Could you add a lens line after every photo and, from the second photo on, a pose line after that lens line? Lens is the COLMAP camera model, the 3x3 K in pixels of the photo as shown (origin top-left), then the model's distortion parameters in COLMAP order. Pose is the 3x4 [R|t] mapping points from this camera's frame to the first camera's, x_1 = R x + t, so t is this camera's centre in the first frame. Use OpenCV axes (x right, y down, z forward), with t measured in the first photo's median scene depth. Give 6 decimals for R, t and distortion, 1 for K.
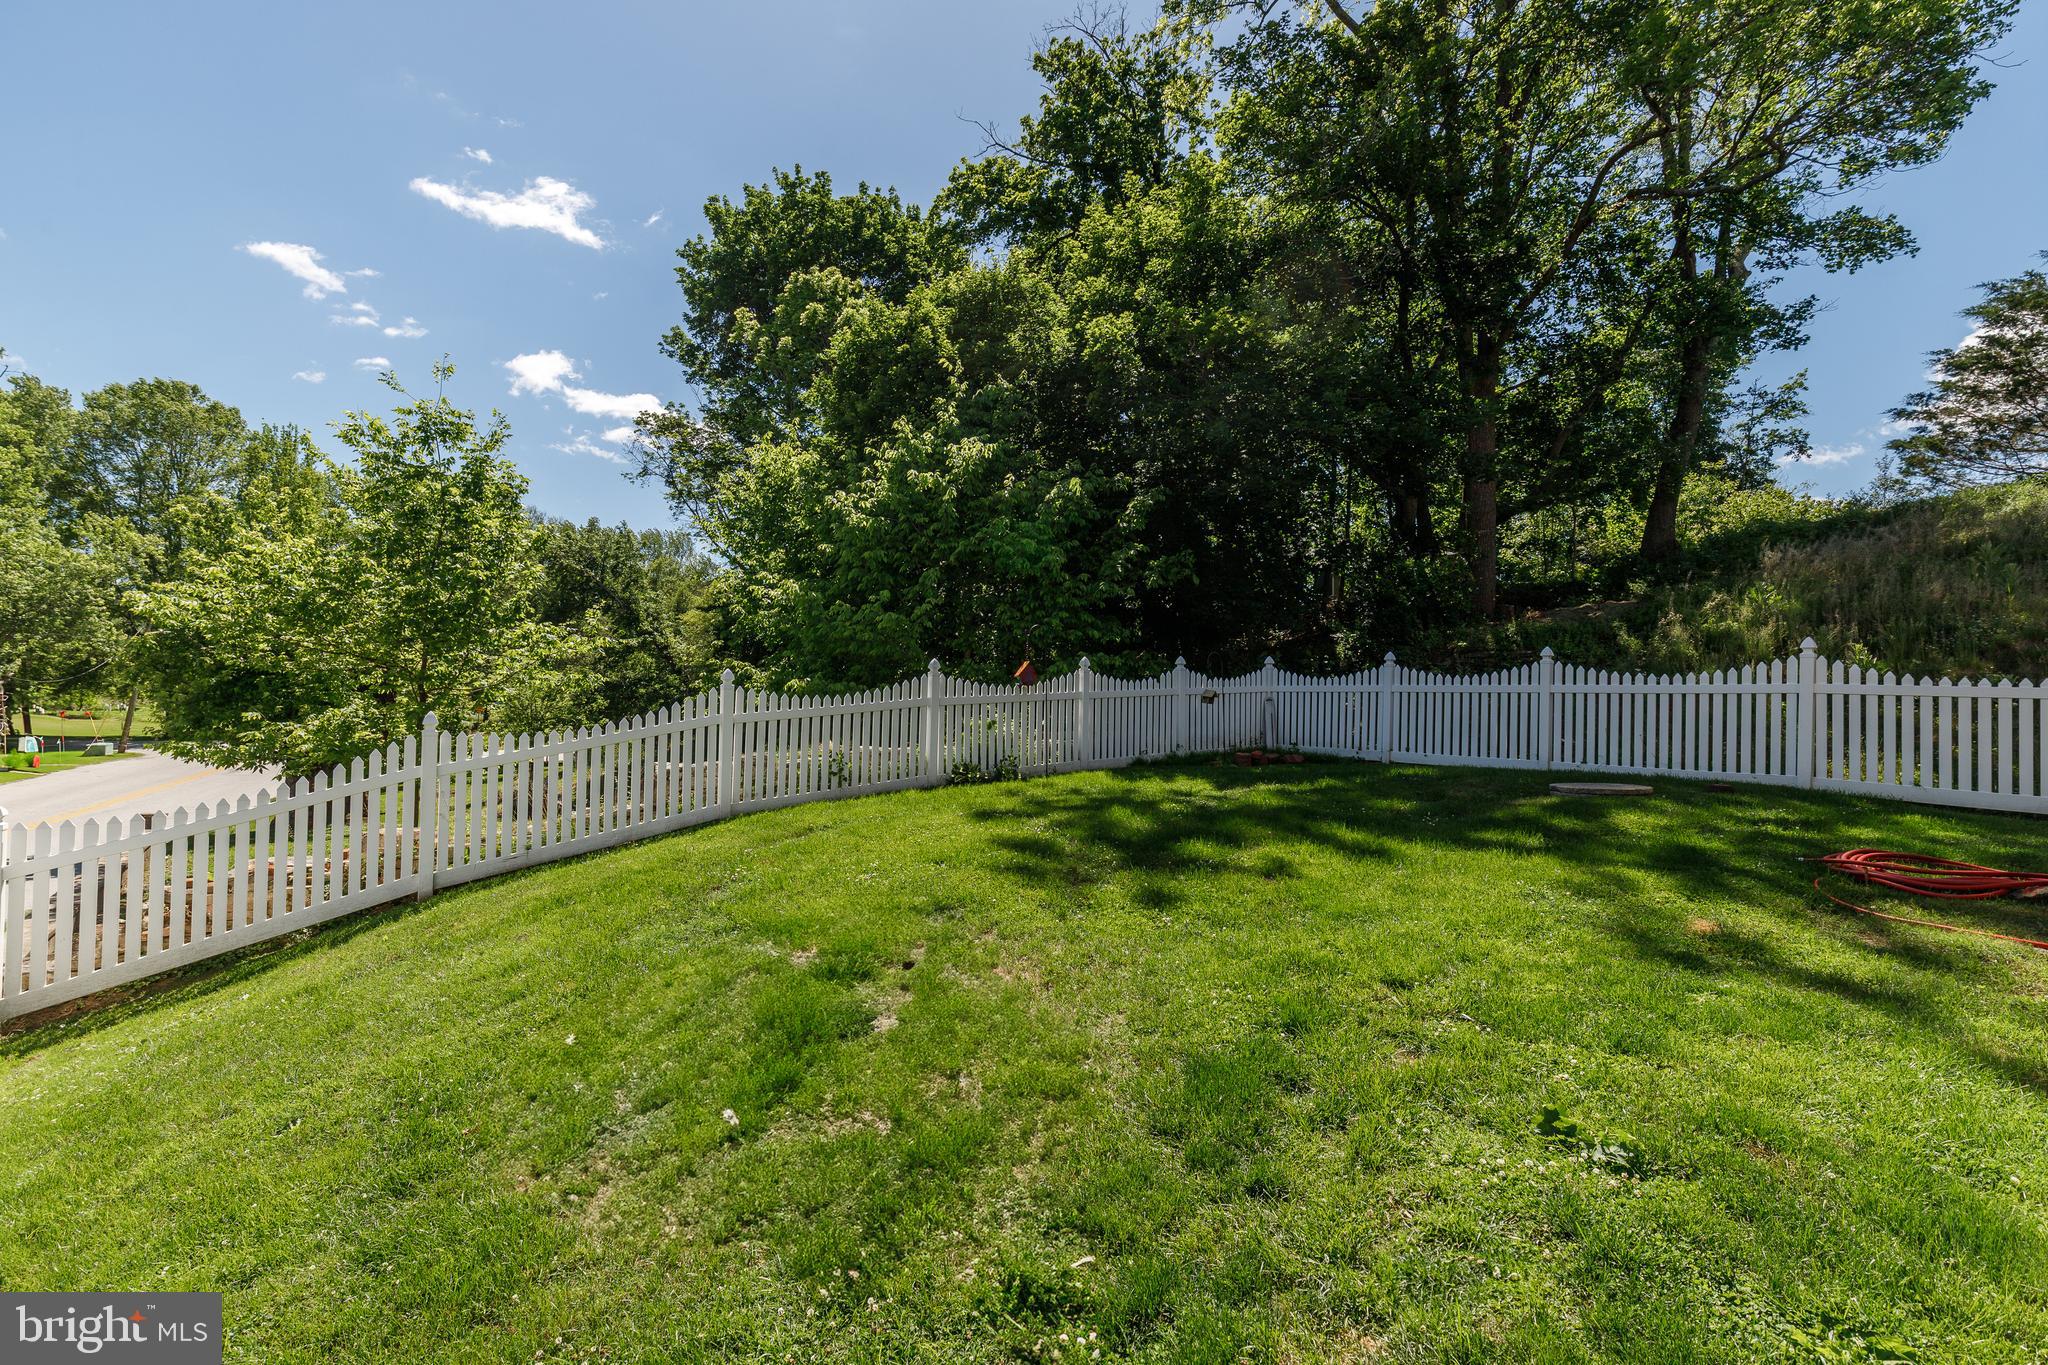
lens RADIAL K [[901.8, 0, 1024.0], [0, 901.8, 682.5], [0, 0, 1]] dist [0.001094, -0.000091]
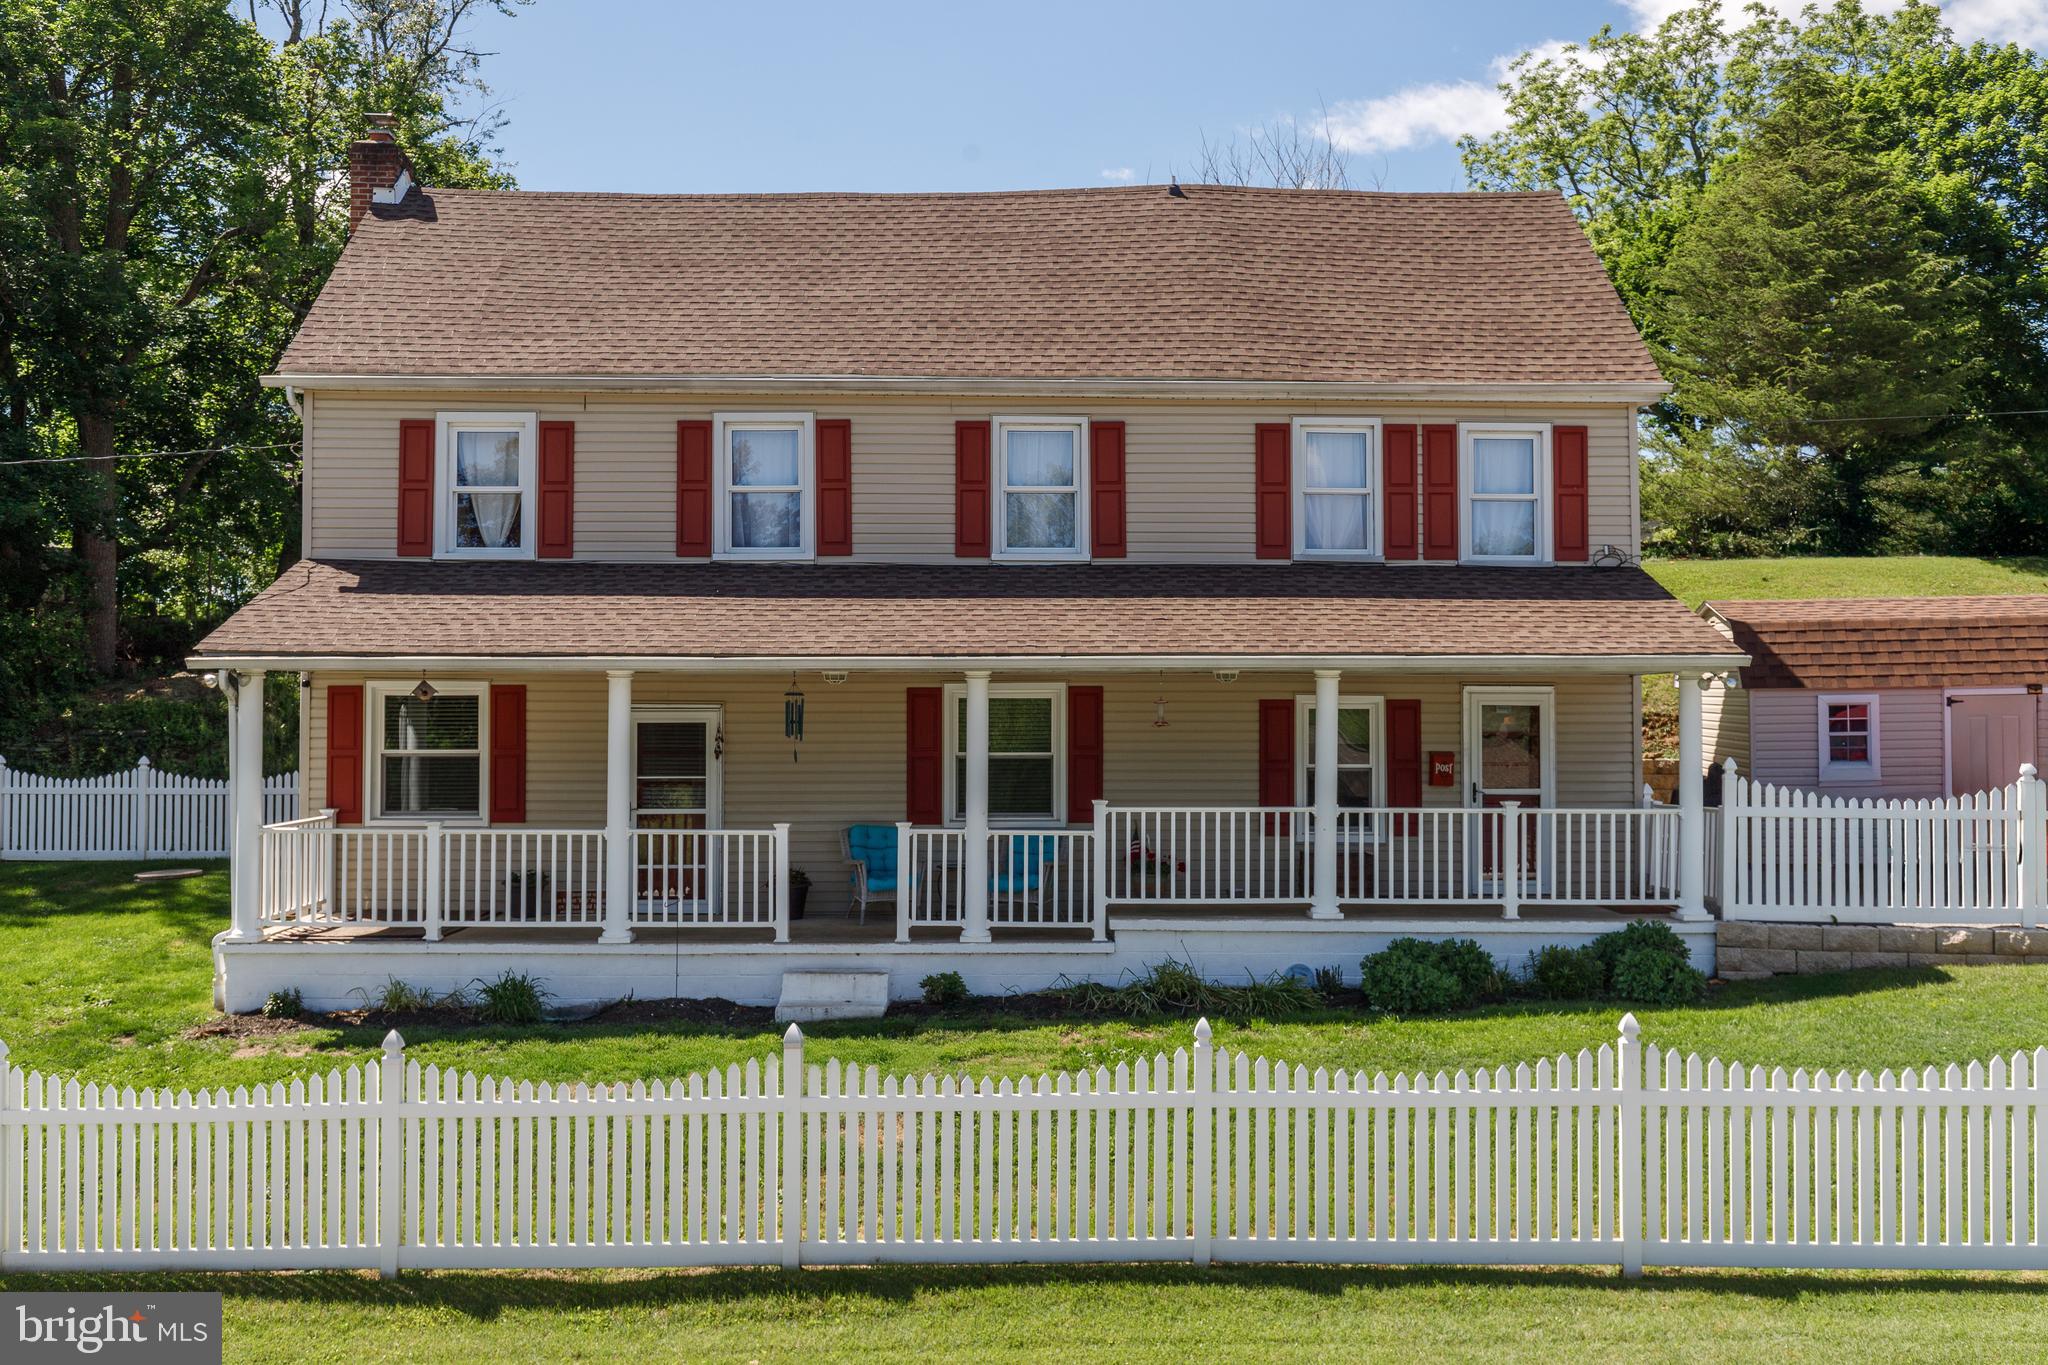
lens RADIAL K [[1644.0, 0, 1022.9], [0, 1644.0, 699.9], [0, 0, 1]] dist [-0.003032, 0.003273]
pose [[0.577780, -0.013802, 0.816076, -0.411944], [-0.015033, 0.999507, 0.027547, -0.150270], [-0.816054, -0.028184, 0.577288, -0.948522]]
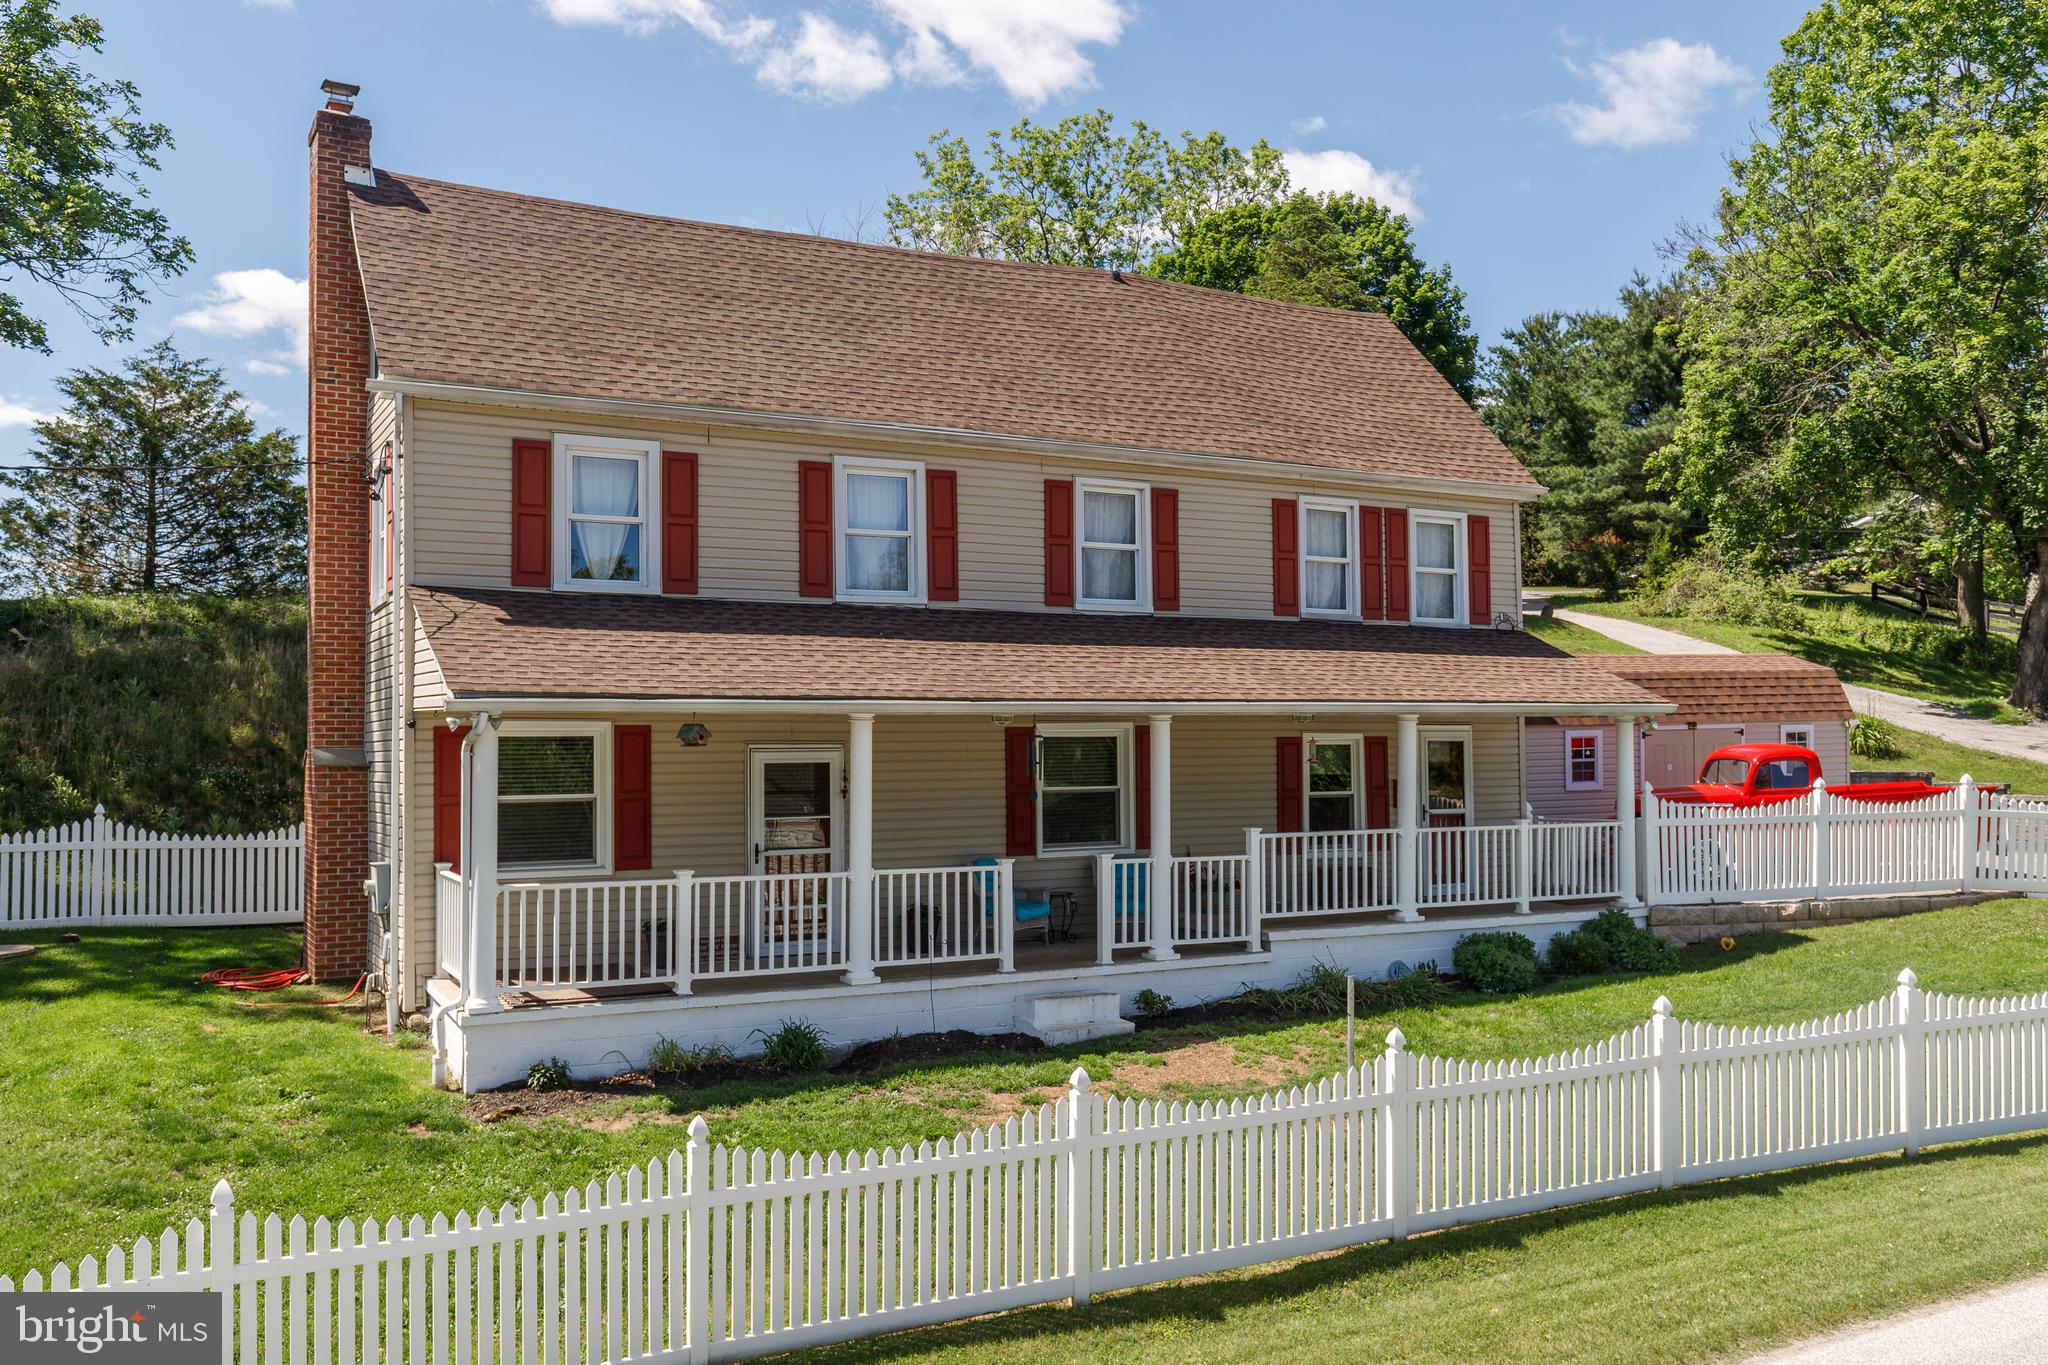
lens RADIAL K [[1636.5, 0, 1022.8], [0, 1636.5, 706.6], [0, 0, 1]] dist [-0.003519, 0.005751]
pose [[0.148888, -0.004664, 0.988843, -0.739500], [-0.025774, 0.999631, 0.008596, -0.152309], [-0.988518, -0.026766, 0.148713, -0.375502]]
